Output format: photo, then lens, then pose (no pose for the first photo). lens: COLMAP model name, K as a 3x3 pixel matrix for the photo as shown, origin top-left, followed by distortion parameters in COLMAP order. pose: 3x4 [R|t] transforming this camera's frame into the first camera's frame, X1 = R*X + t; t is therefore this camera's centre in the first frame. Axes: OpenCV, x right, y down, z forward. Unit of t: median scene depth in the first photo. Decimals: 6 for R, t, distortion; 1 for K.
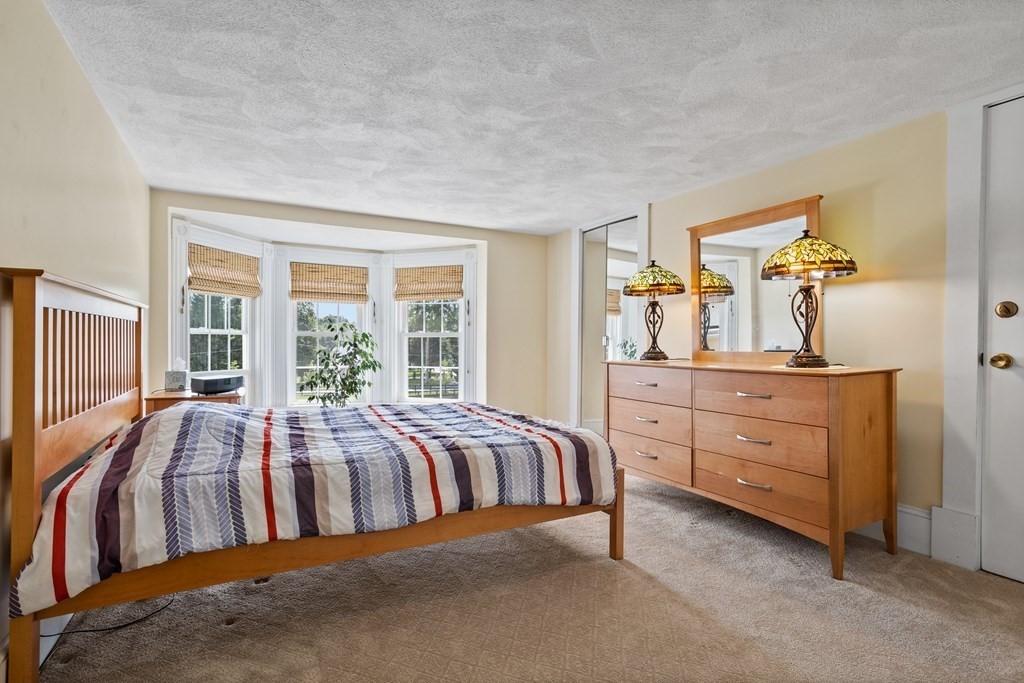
lens RADIAL K [[503.9, 0, 514.6], [0, 503.9, 346.9], [0, 0, 1]] dist [-0.029702, 0.005657]
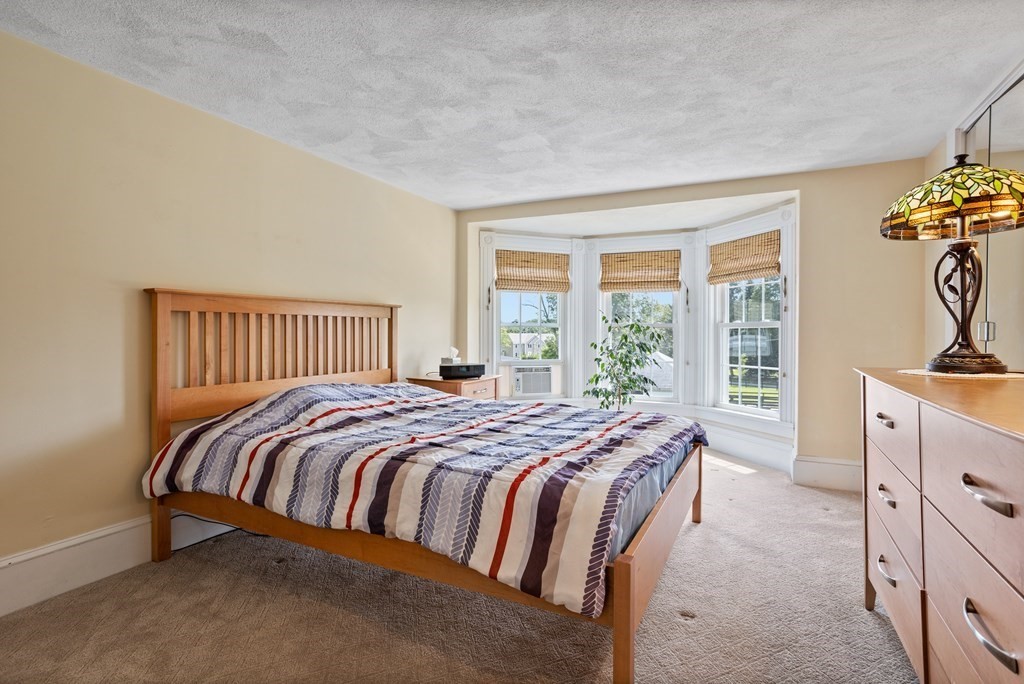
lens RADIAL K [[503.9, 0, 510.6], [0, 503.9, 333.4], [0, 0, 1]] dist [-0.029702, 0.005657]
pose [[0.572034, -0.000852, -0.820229, 0.395703], [-0.009677, 0.999923, -0.007787, -0.002062], [0.820173, 0.012392, 0.571982, 0.392660]]
